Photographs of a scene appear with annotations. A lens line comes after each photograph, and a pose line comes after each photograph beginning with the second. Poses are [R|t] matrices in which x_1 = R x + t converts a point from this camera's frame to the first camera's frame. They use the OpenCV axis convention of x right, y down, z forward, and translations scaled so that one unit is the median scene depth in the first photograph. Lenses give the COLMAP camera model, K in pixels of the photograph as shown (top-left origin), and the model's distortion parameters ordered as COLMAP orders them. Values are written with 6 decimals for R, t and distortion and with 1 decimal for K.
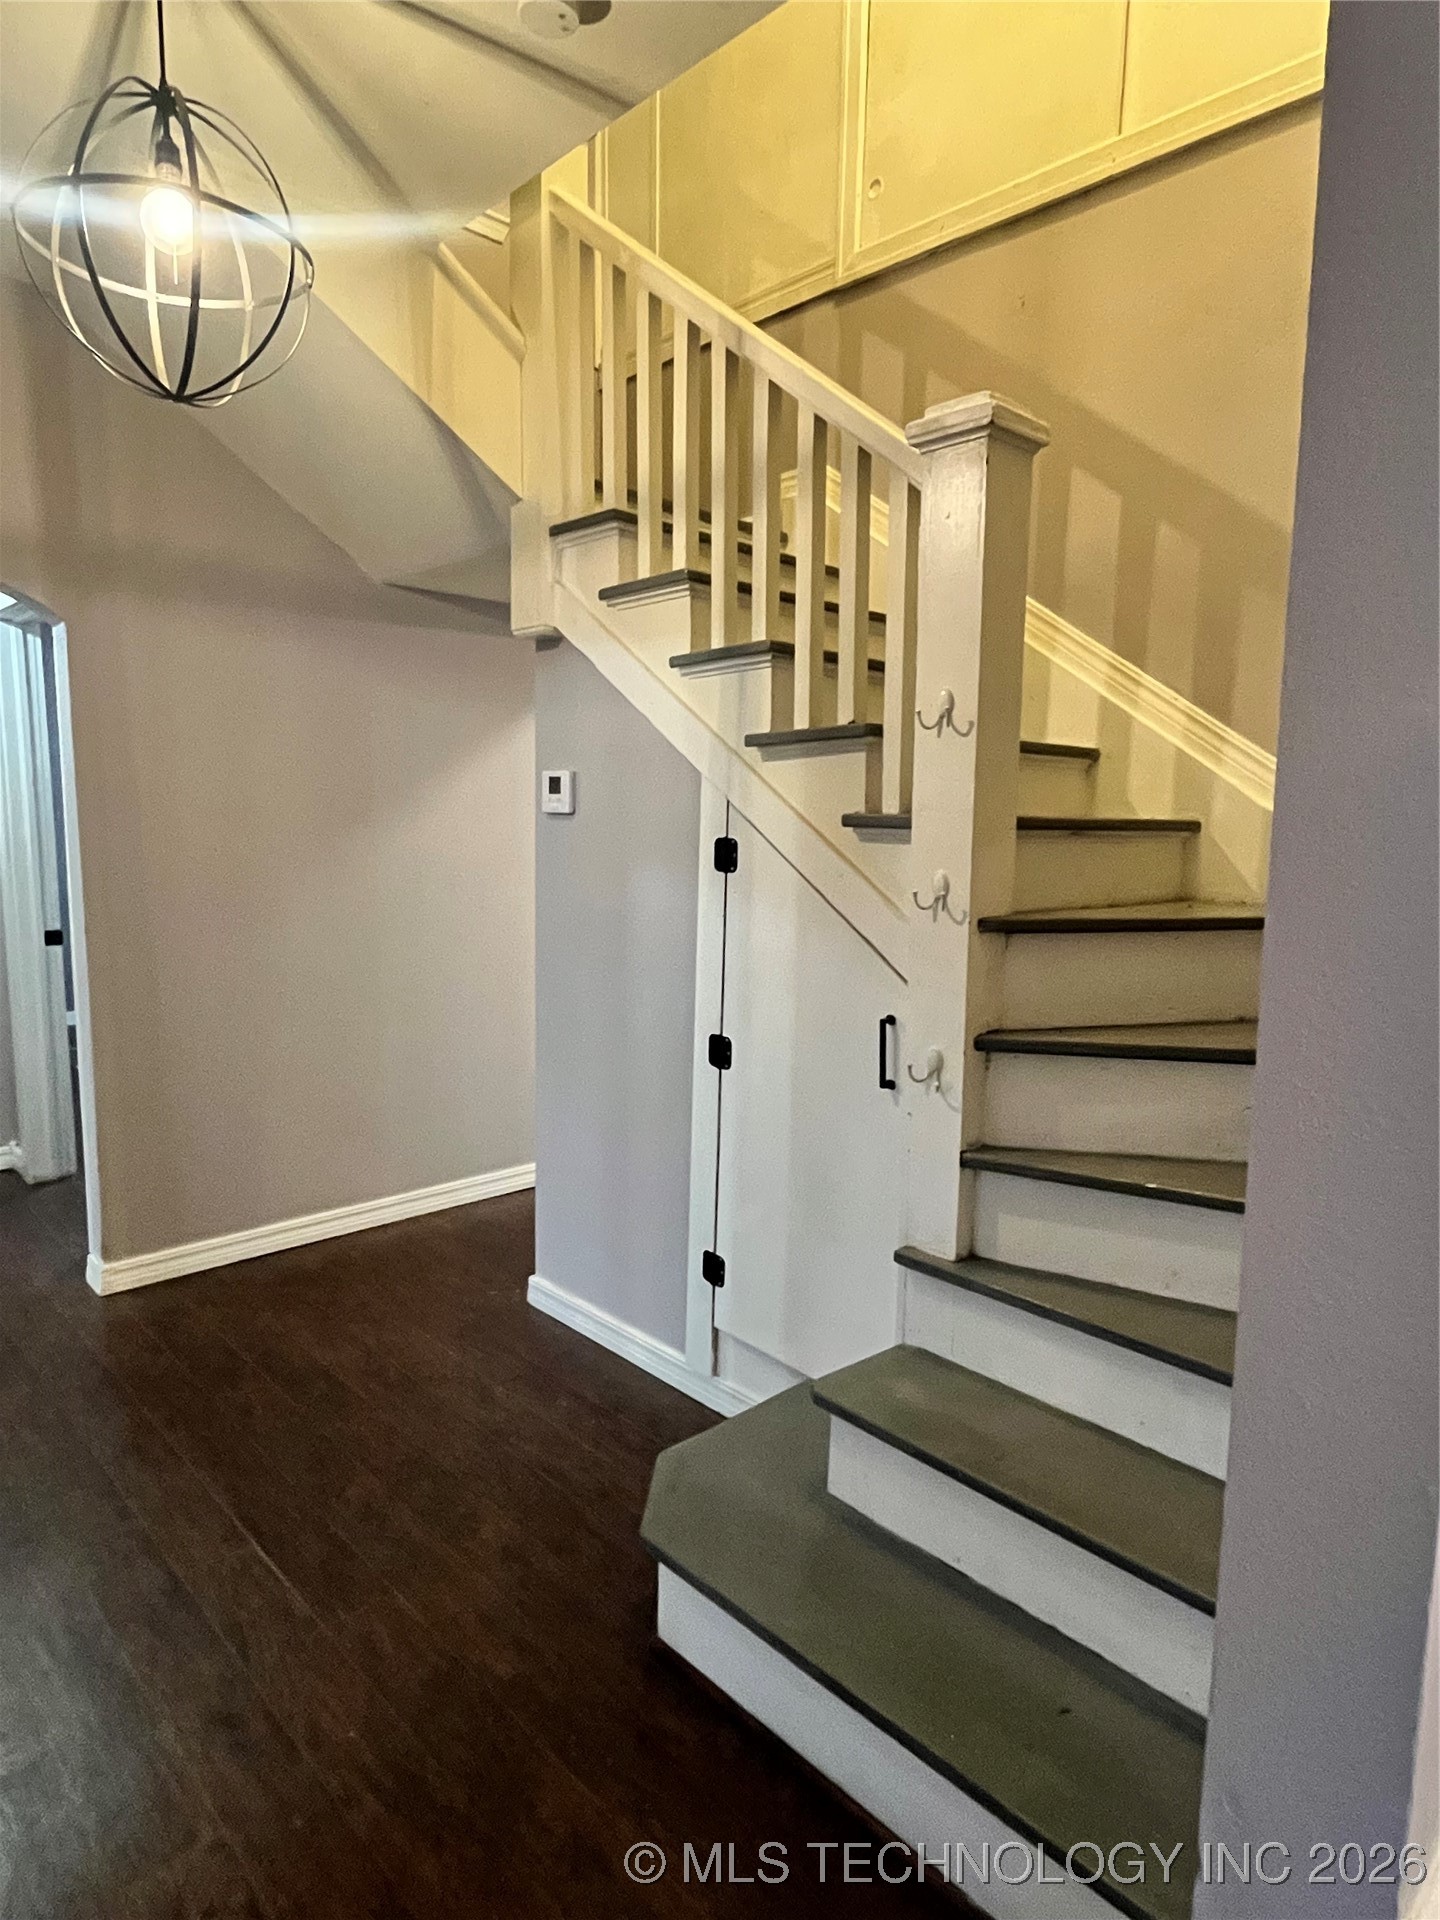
lens RADIAL K [[1117.0, 0, 717.2], [0, 1117.0, 962.3], [0, 0, 1]] dist [-0.002458, 0.000325]
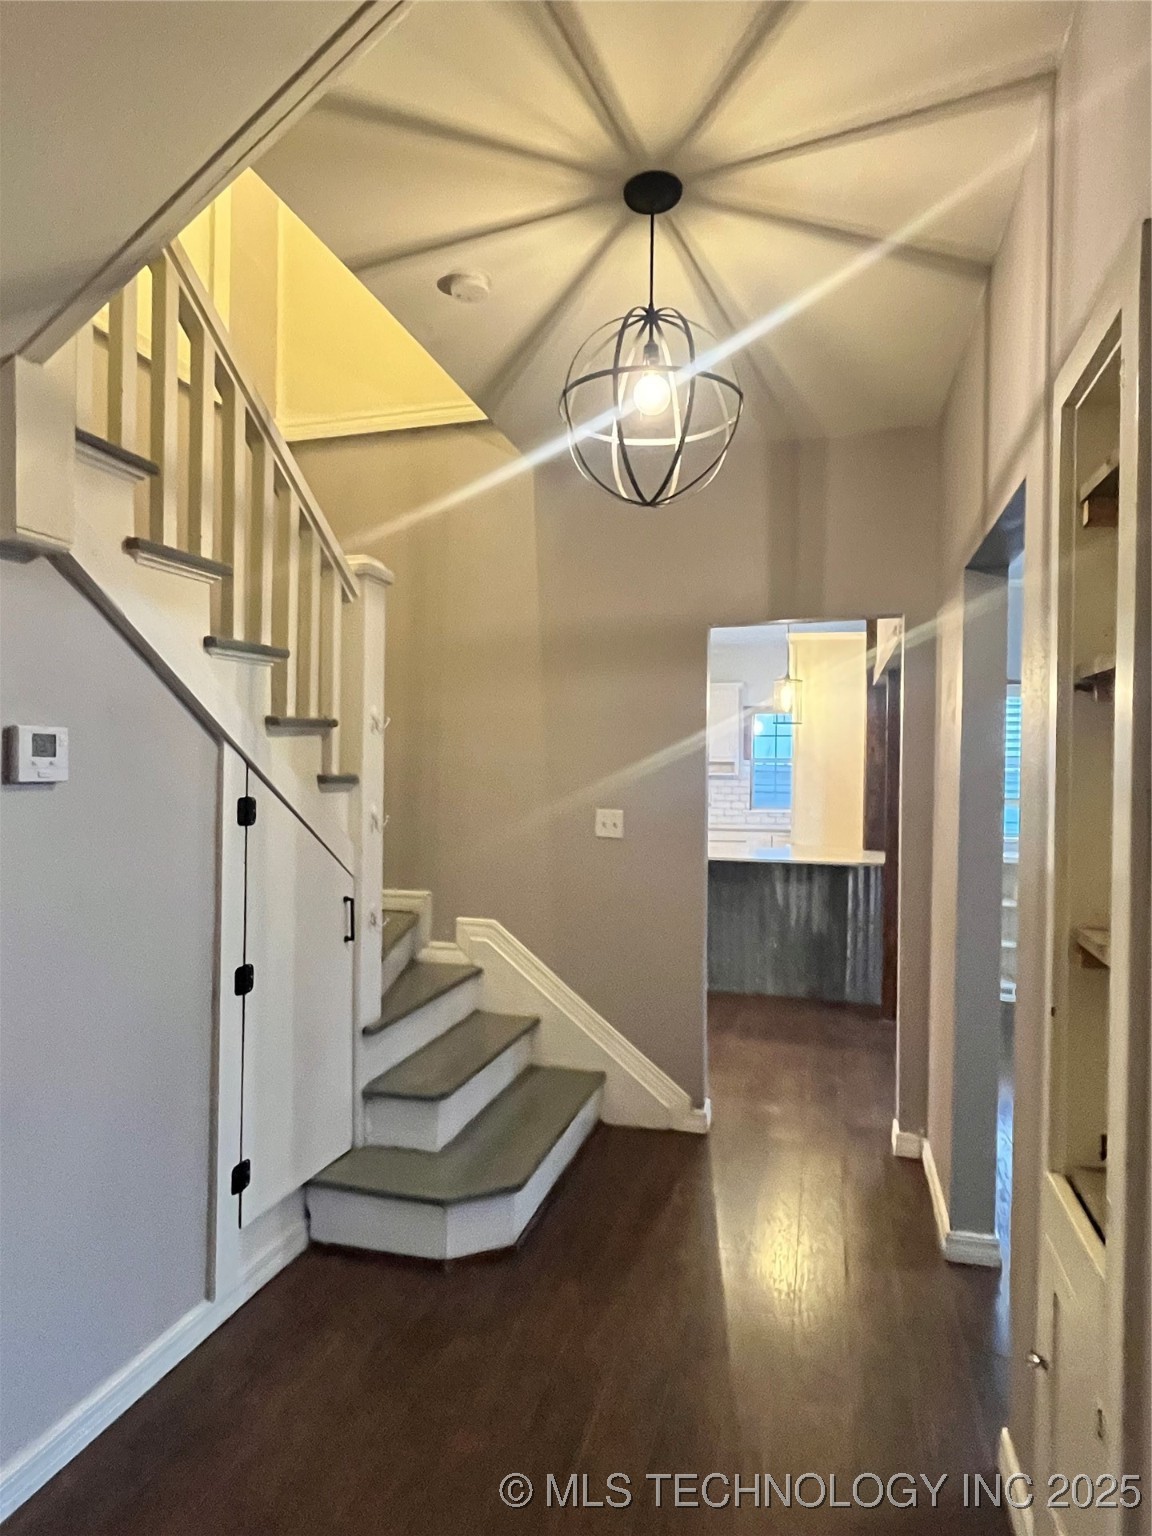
lens RADIAL K [[893.6, 0, 574.2], [0, 893.6, 767.6], [0, 0, 1]] dist [-0.002458, 0.000325]
pose [[-0.516103, -0.018925, 0.856318, -1.001510], [0.095390, 0.992267, 0.079422, -0.186813], [-0.851198, 0.122674, -0.510306, 1.195429]]
